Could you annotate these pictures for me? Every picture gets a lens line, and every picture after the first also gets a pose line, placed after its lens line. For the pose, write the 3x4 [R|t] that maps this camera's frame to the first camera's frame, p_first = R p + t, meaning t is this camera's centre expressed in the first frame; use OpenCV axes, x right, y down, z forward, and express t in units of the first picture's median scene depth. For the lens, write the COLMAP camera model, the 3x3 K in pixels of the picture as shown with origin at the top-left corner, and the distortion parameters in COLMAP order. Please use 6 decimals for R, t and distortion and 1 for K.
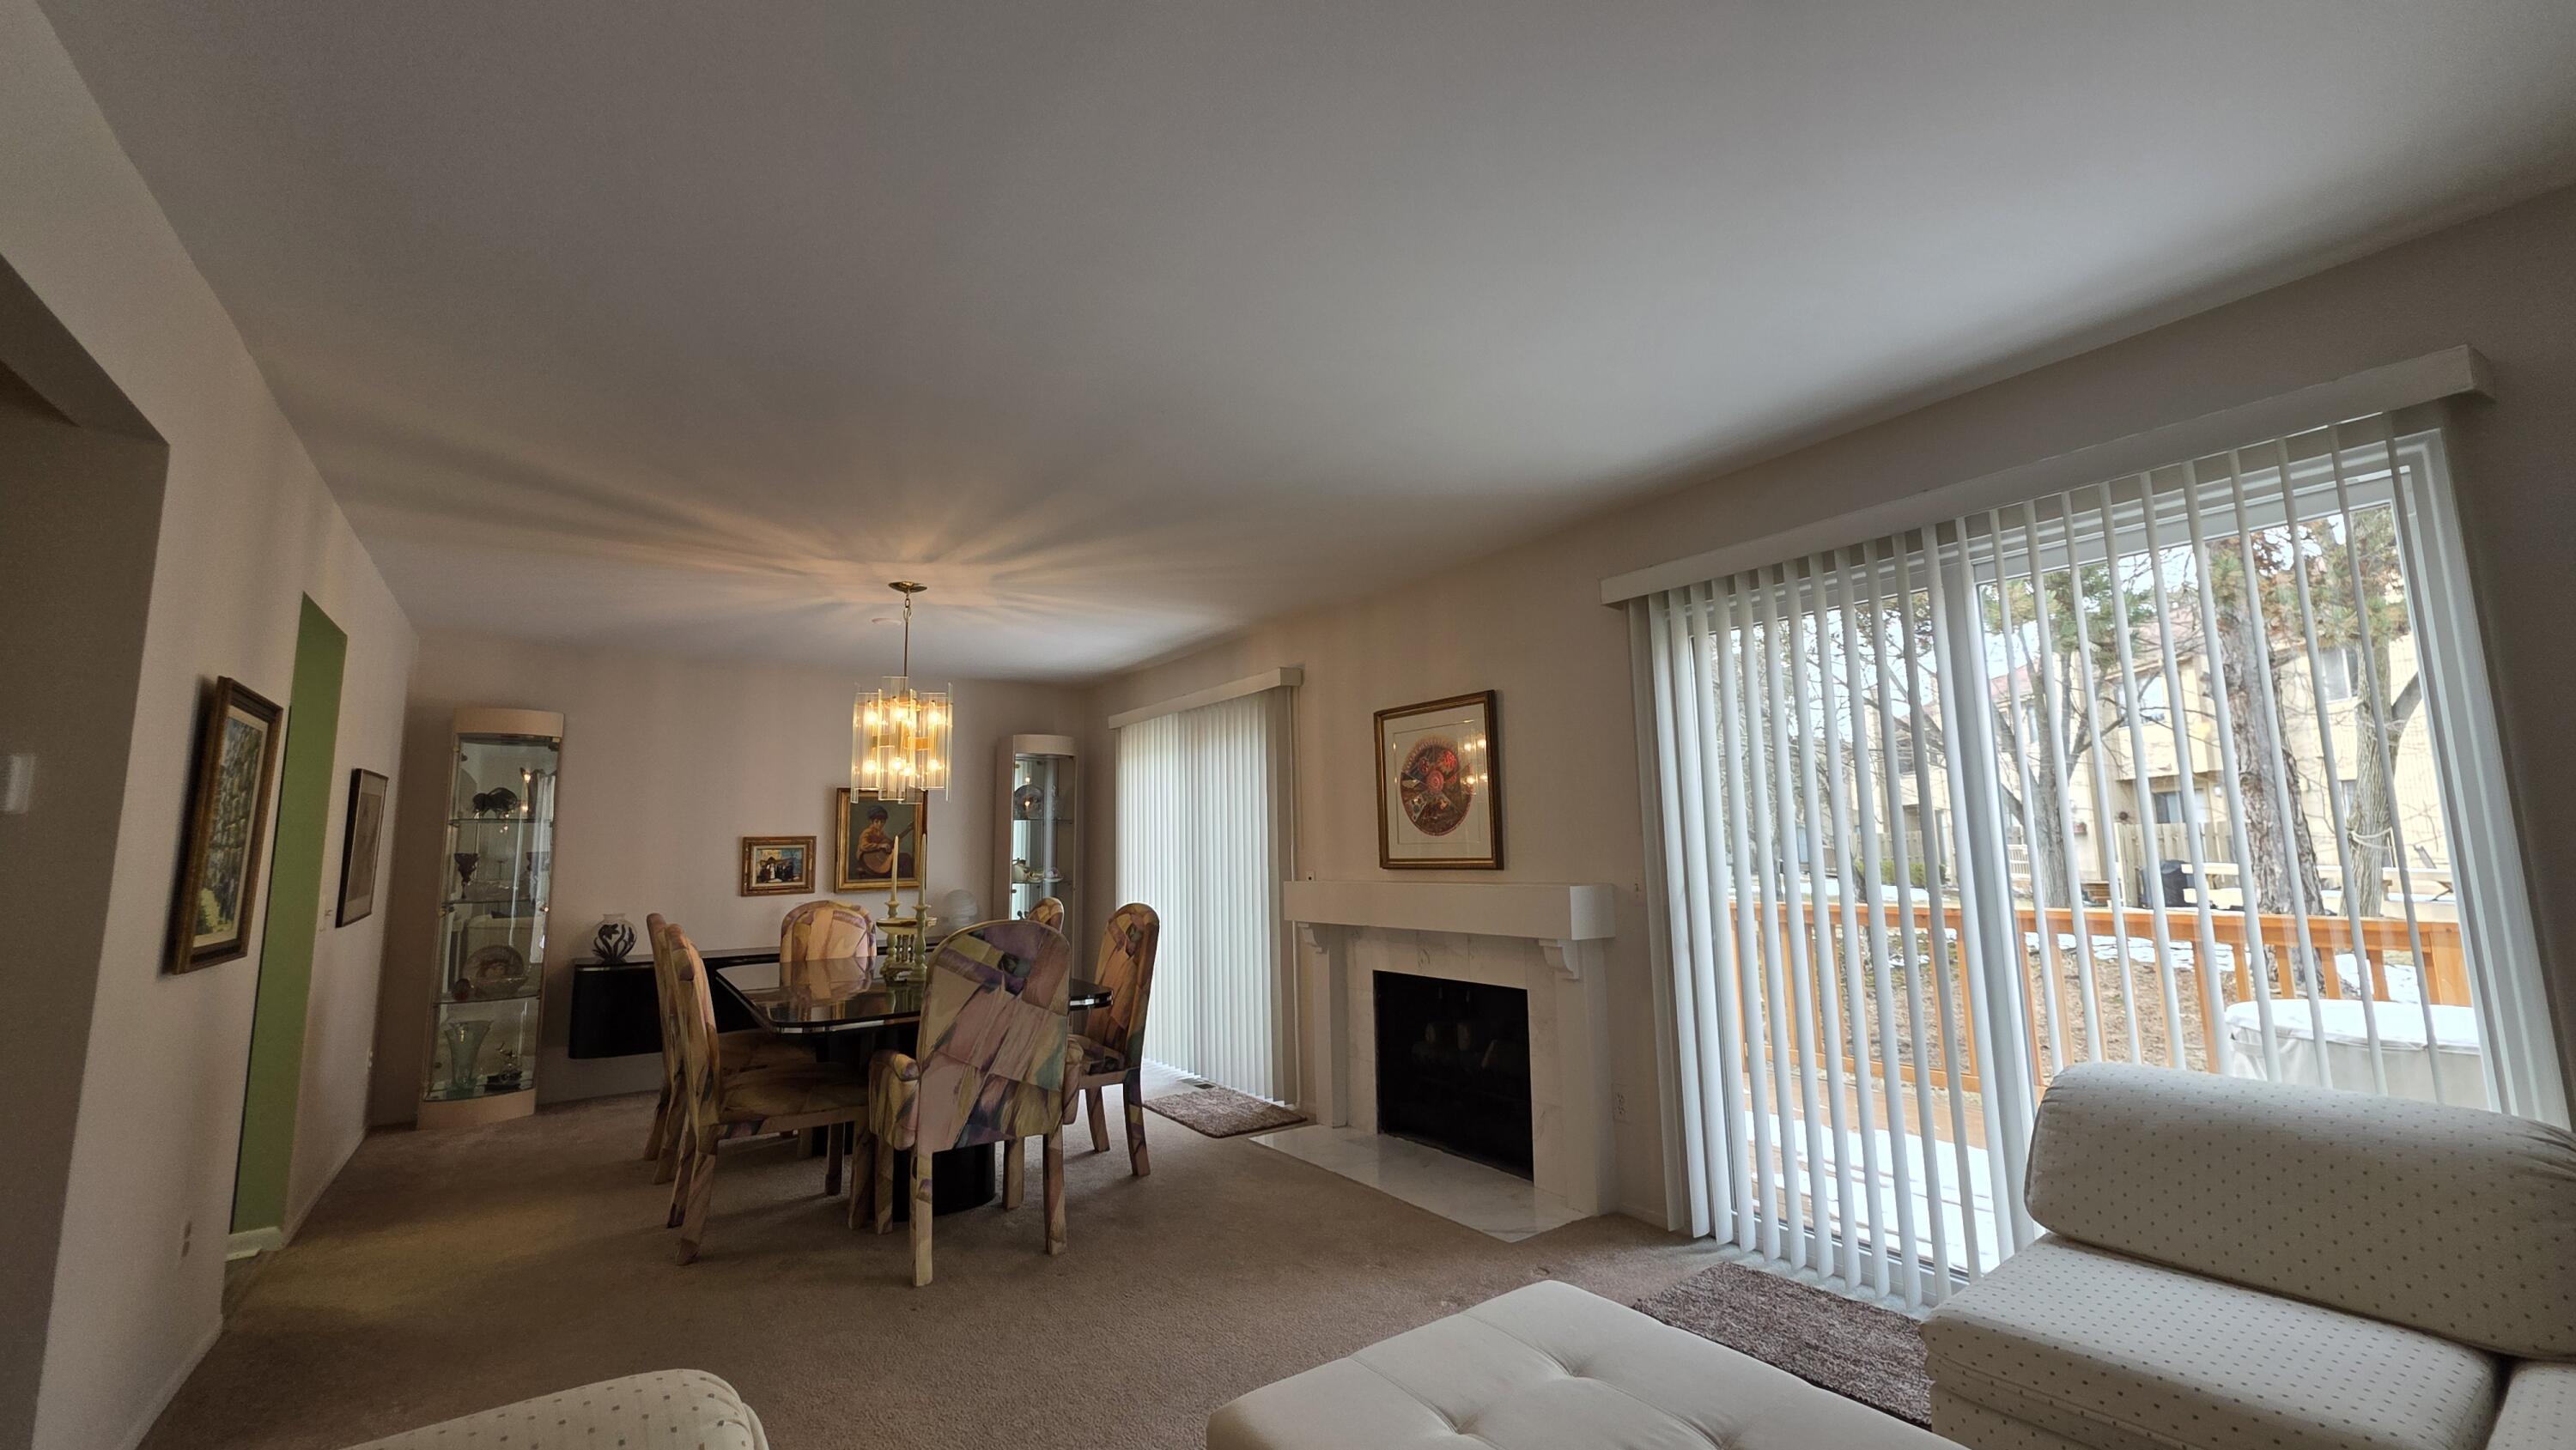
lens RADIAL K [[1032.5, 0, 1289.6], [0, 1032.5, 716.5], [0, 0, 1]] dist [-0.000274, 0.000421]
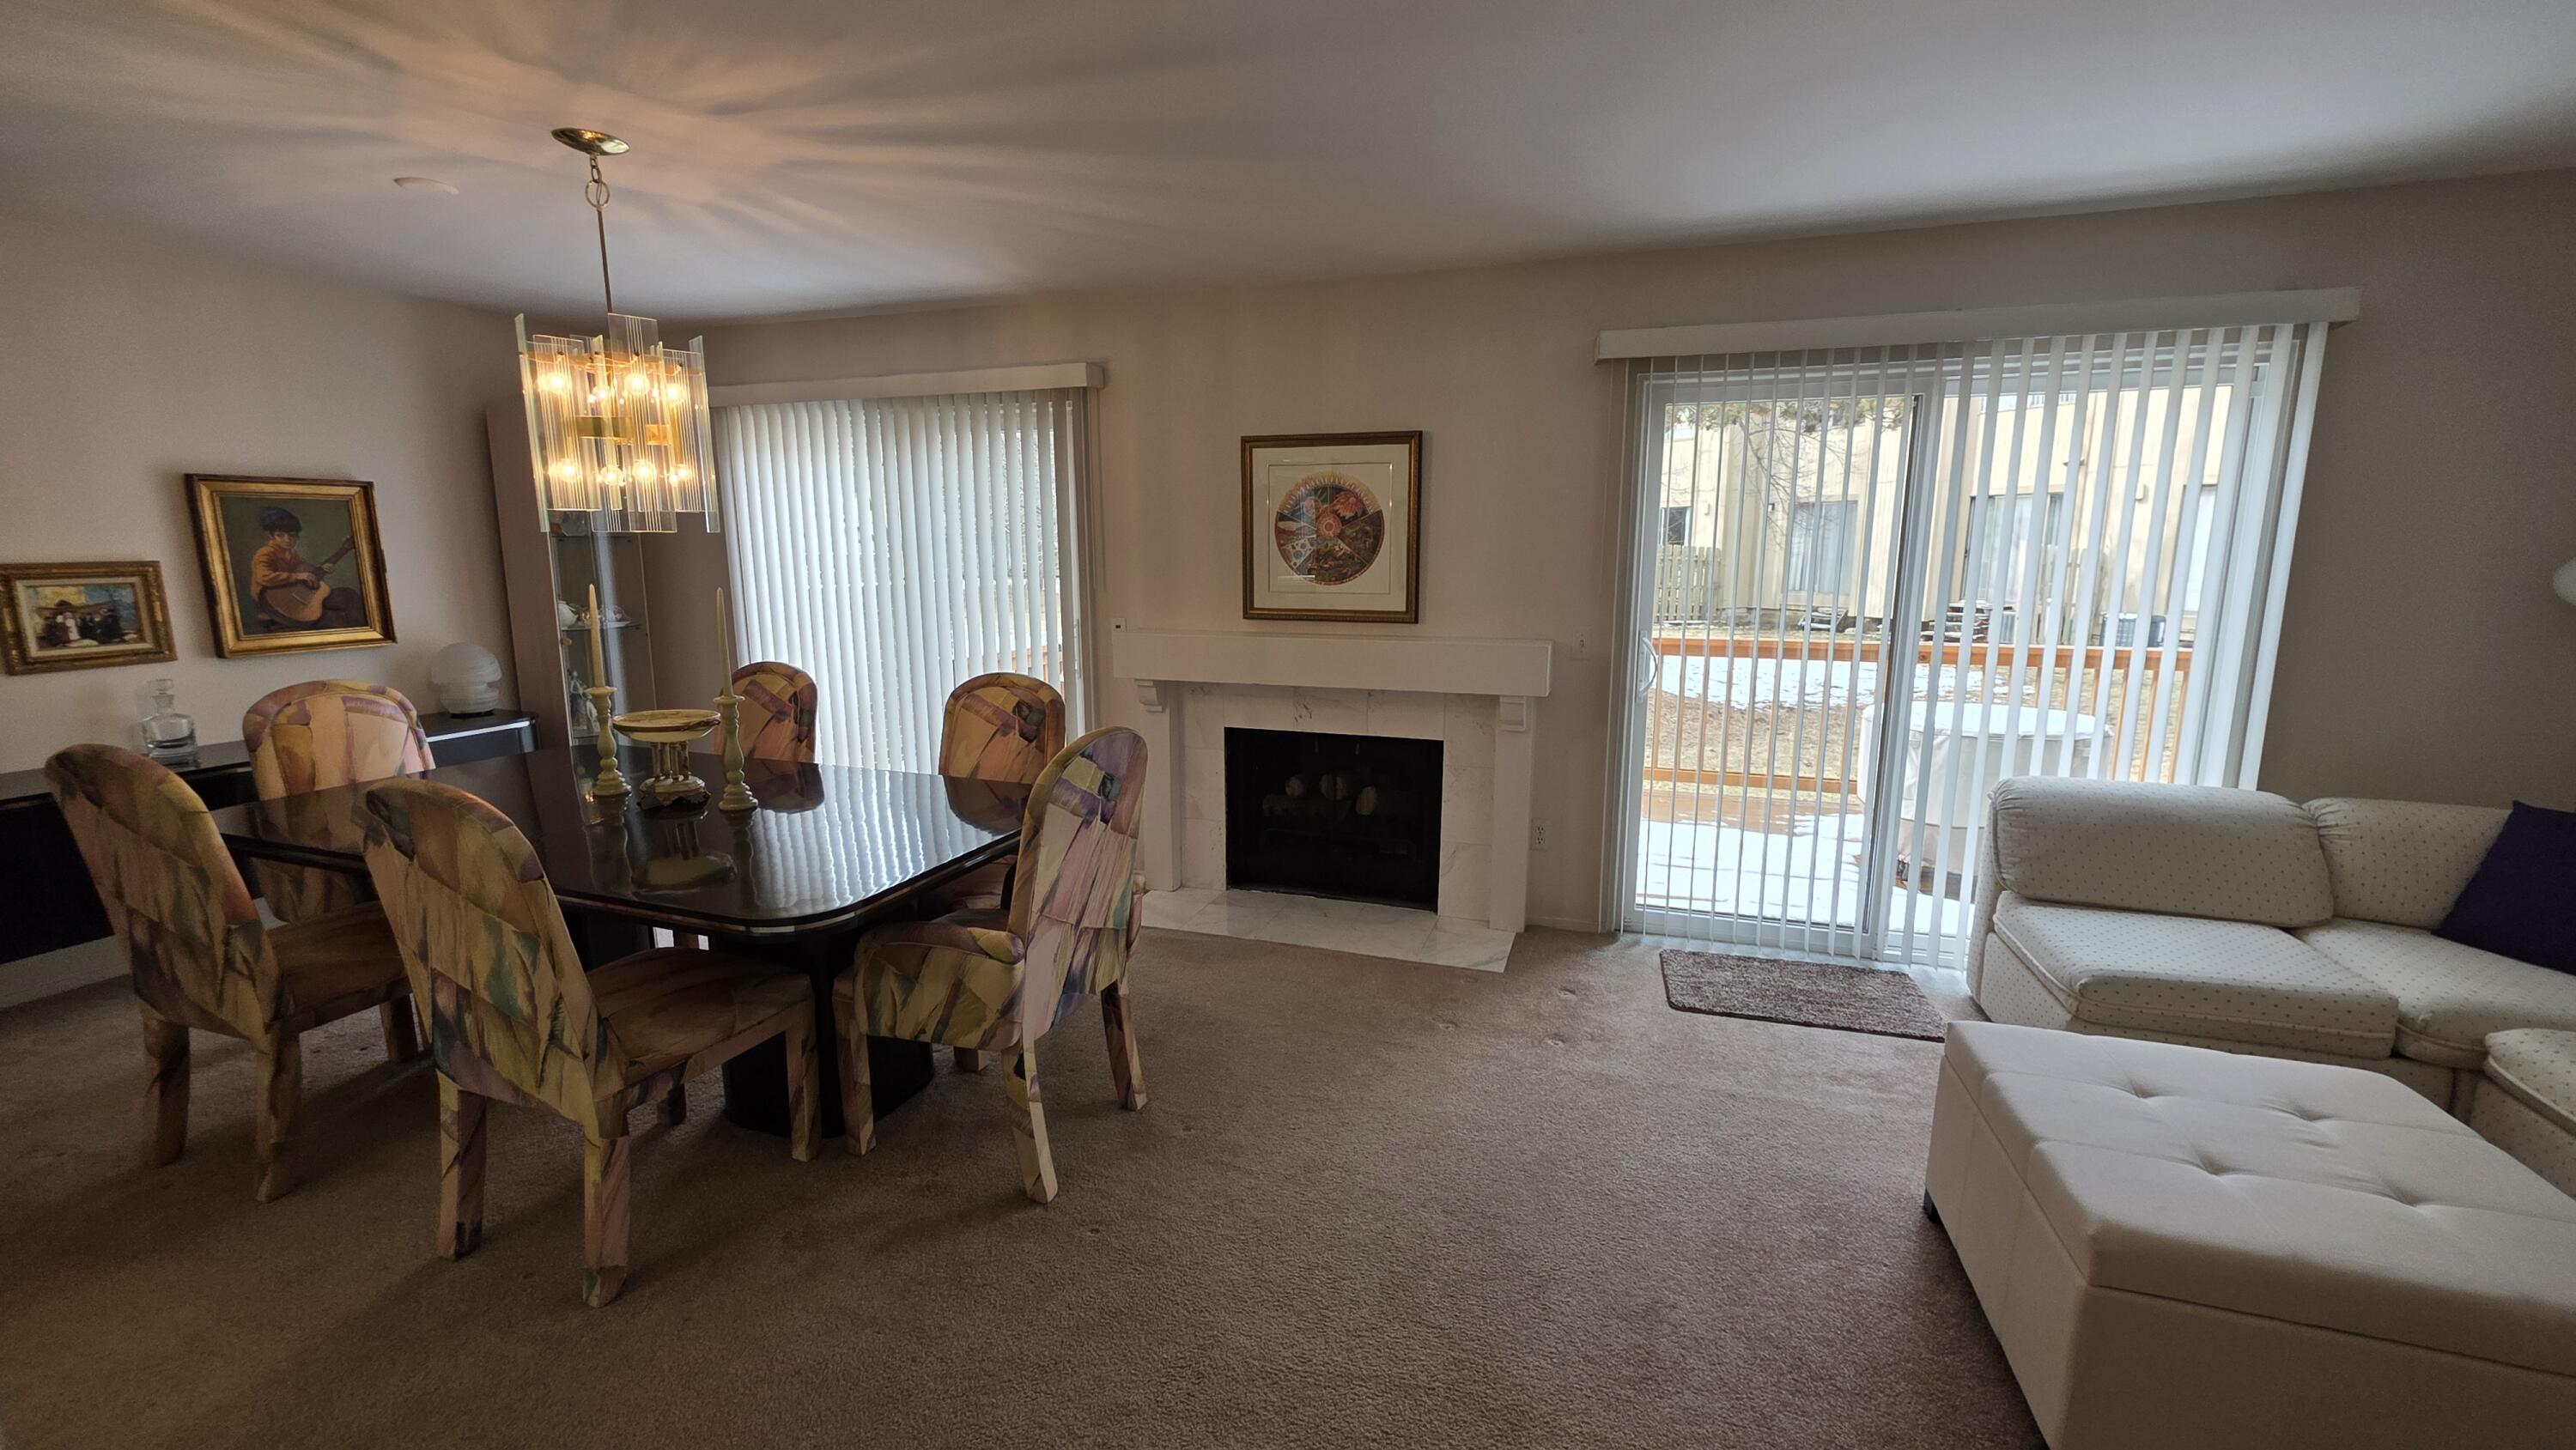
lens RADIAL K [[1032.5, 0, 1289.8], [0, 1032.5, 723.6], [0, 0, 1]] dist [-0.000274, 0.000421]
pose [[0.803592, -0.083287, 0.589324, -0.443032], [-0.094145, 0.959908, 0.264035, -0.006647], [-0.587687, -0.267658, 0.763533, 0.279116]]
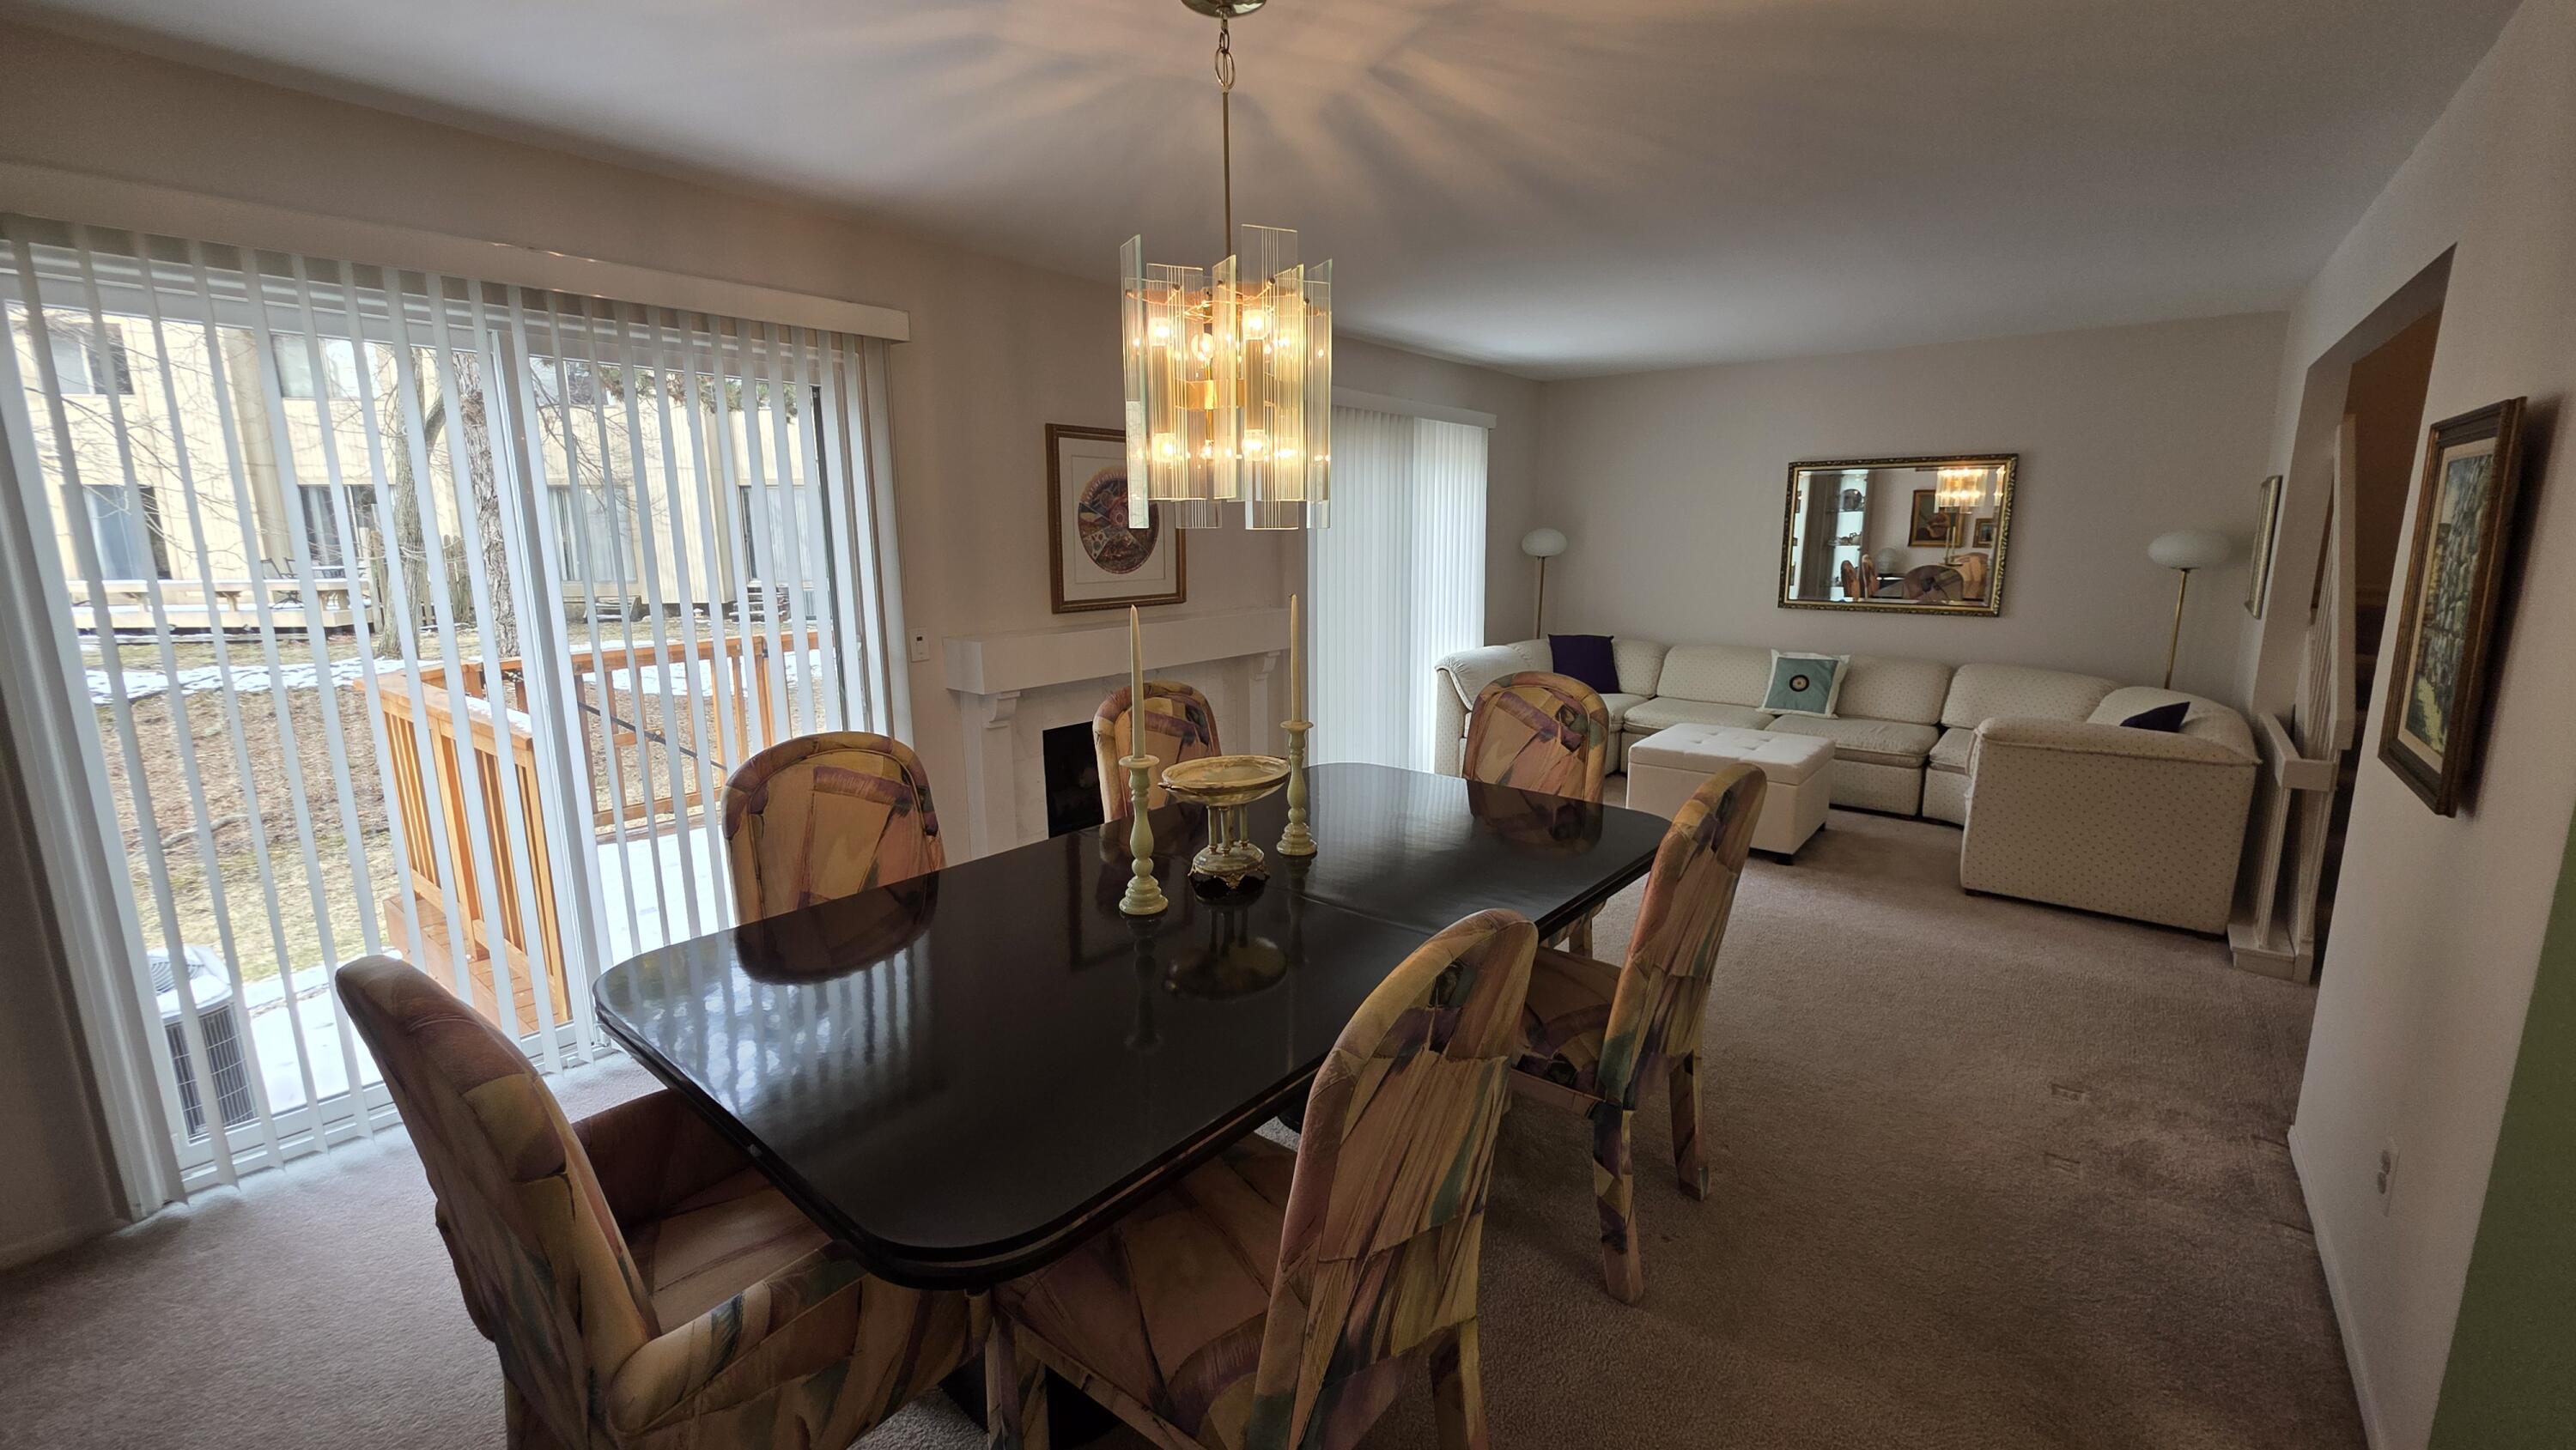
lens RADIAL K [[1032.5, 0, 1304.9], [0, 1032.5, 717.9], [0, 0, 1]] dist [-0.000274, 0.000421]
pose [[-0.292481, -0.156727, 0.943341, -0.851010], [-0.115997, 0.985008, 0.127685, 0.105298], [-0.949210, -0.072079, -0.306276, 1.127140]]
